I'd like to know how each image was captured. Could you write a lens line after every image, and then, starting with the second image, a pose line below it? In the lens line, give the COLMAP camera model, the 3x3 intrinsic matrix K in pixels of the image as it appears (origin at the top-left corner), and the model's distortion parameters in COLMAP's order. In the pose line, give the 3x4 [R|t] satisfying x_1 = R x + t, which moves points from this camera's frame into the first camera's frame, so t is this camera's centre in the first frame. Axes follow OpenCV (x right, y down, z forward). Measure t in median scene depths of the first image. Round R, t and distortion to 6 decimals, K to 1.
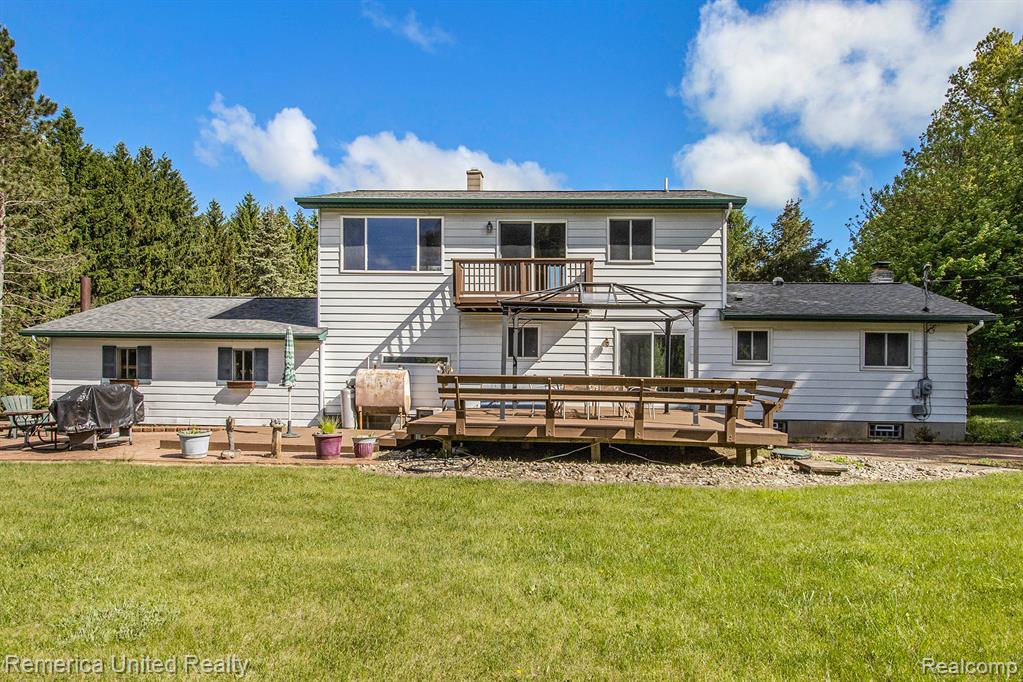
lens RADIAL K [[386.0, 0, 511.6], [0, 386.0, 347.6], [0, 0, 1]] dist [-0.000451, -0.000109]
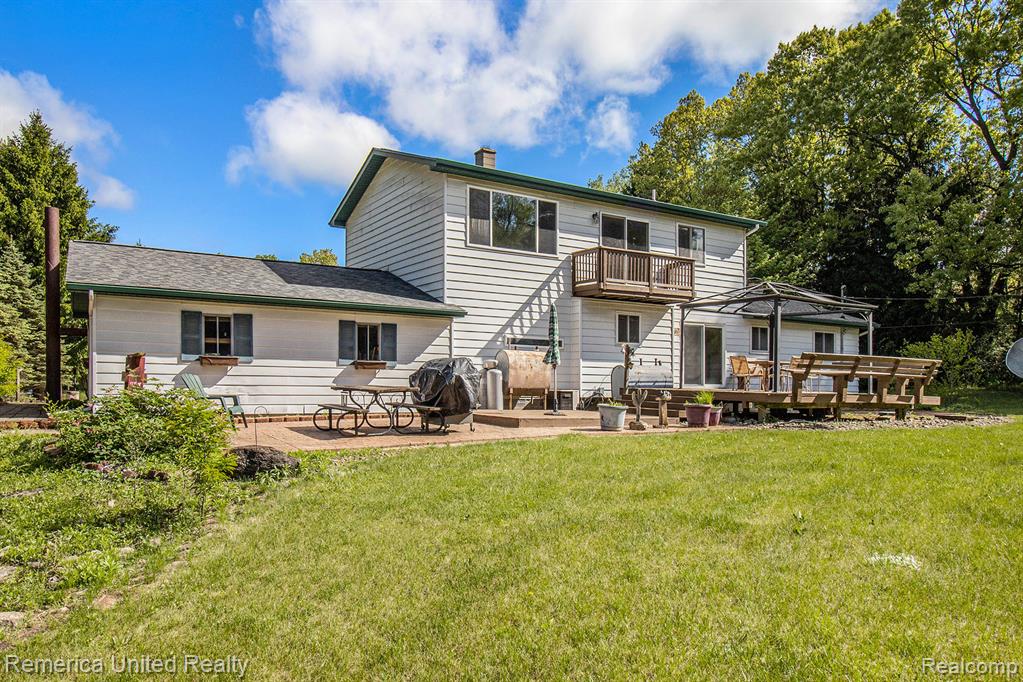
lens RADIAL K [[440.6, 0, 511.5], [0, 440.6, 336.1], [0, 0, 1]] dist [0.002686, 0.000043]
pose [[0.921861, 0.035734, 0.385869, -0.741938], [-0.042707, 0.999042, 0.009512, 0.008168], [-0.385160, -0.025248, 0.922505, -0.028097]]
